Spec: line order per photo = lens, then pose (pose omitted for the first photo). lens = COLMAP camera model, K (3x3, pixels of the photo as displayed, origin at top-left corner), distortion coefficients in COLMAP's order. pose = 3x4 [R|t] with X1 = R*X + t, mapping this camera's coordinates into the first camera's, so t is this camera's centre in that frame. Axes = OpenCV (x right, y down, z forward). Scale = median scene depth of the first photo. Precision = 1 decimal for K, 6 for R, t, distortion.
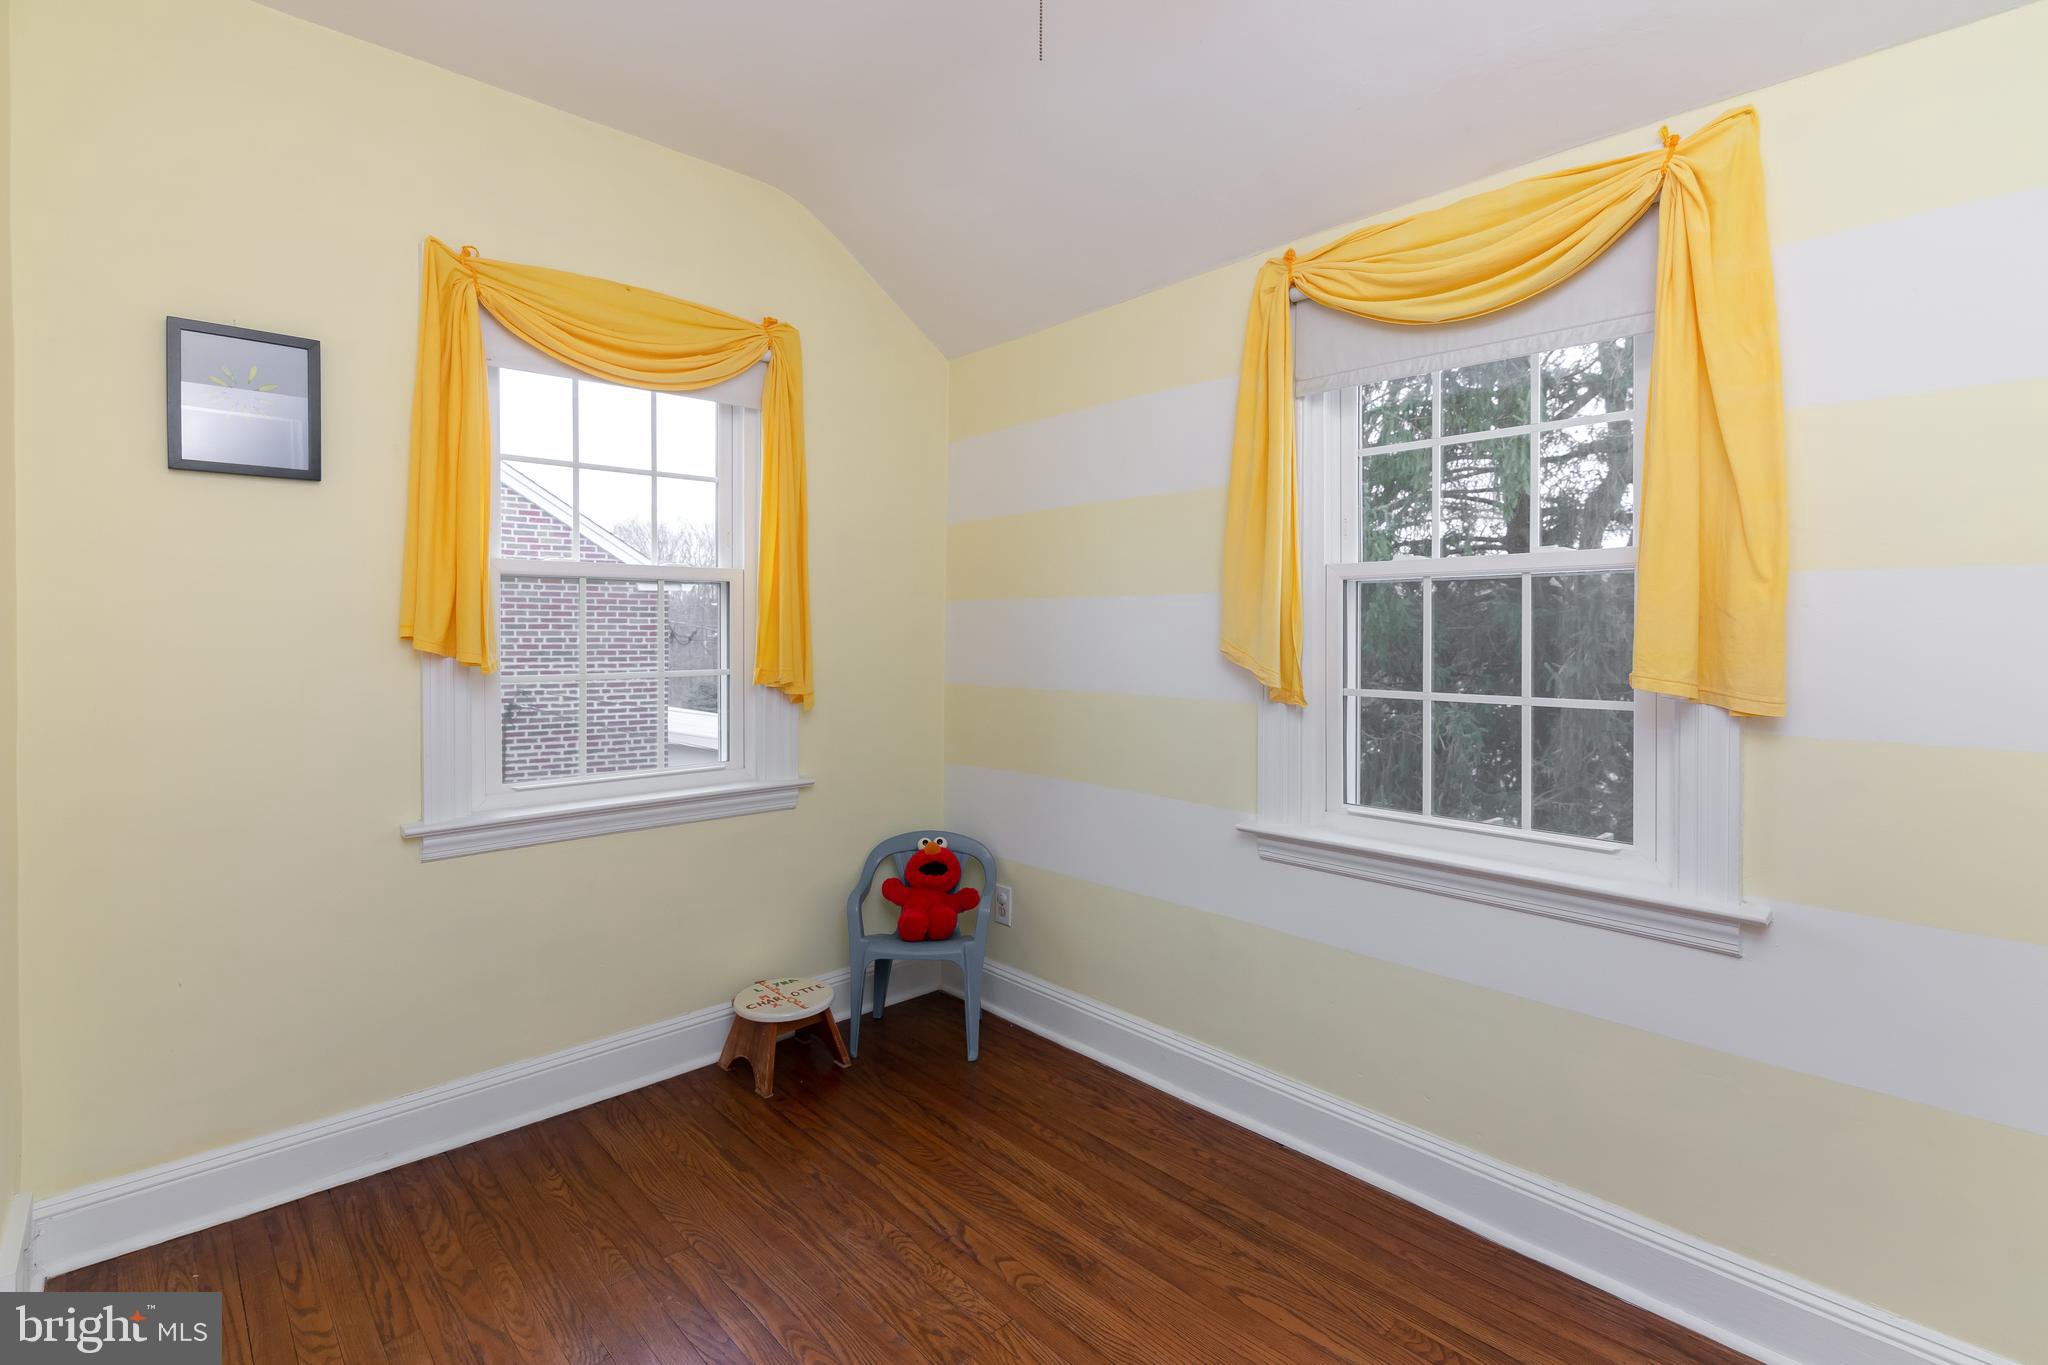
lens RADIAL K [[961.5, 0, 1013.3], [0, 961.5, 654.1], [0, 0, 1]] dist [-0.000255, 0.000105]
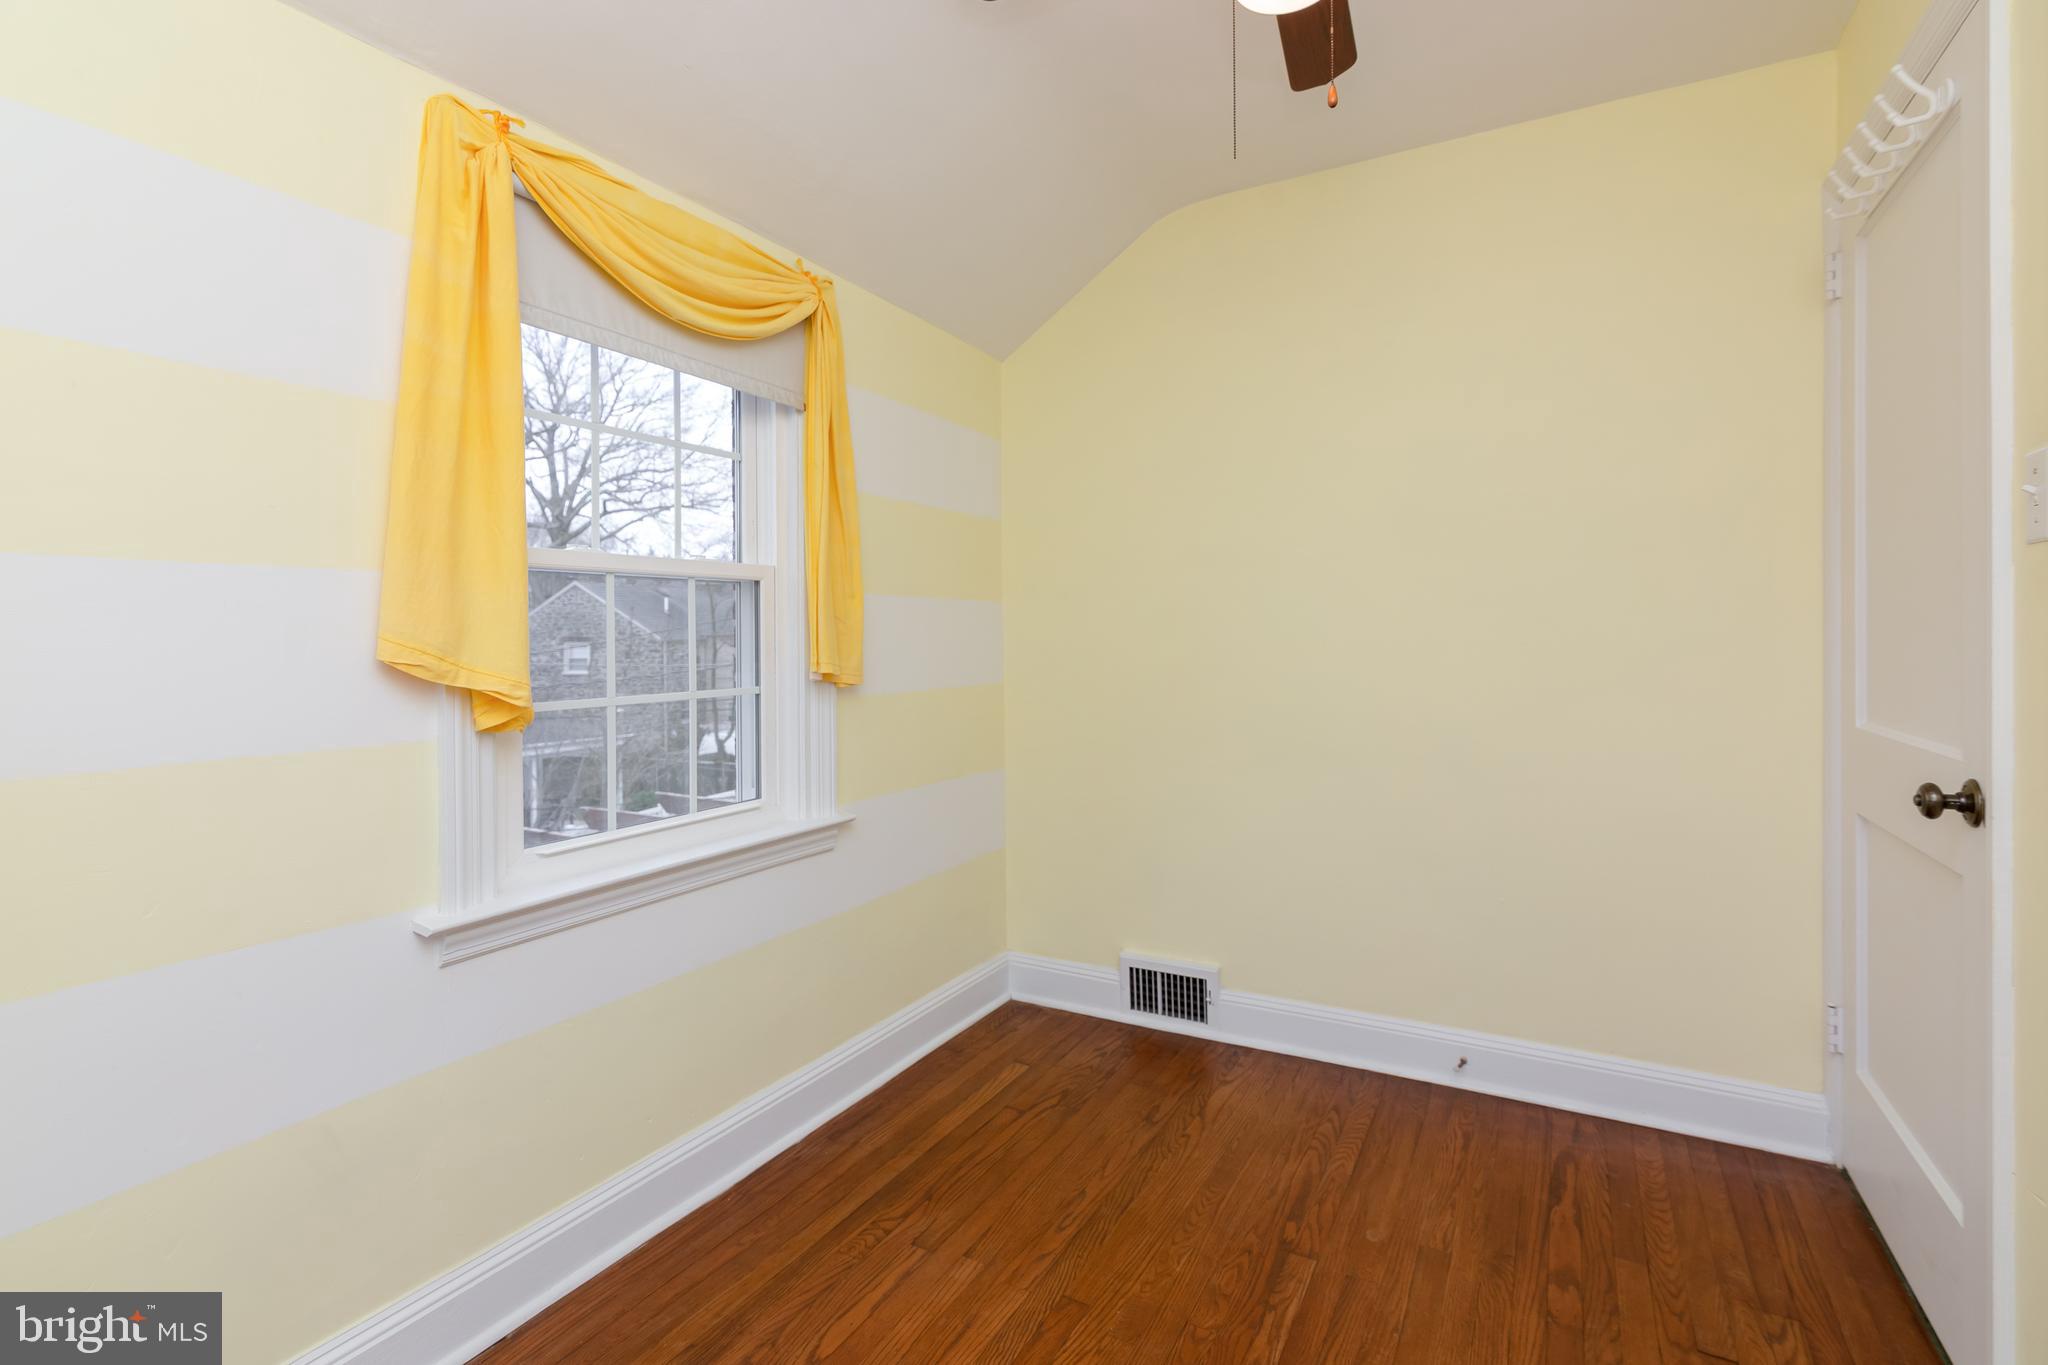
lens RADIAL K [[961.5, 0, 1013.3], [0, 961.5, 654.1], [0, 0, 1]] dist [-0.000255, 0.000105]
pose [[-0.322978, -0.007890, 0.946374, -0.630456], [0.034599, 0.999198, 0.020138, -0.007330], [-0.945774, 0.039247, -0.322446, 1.018011]]
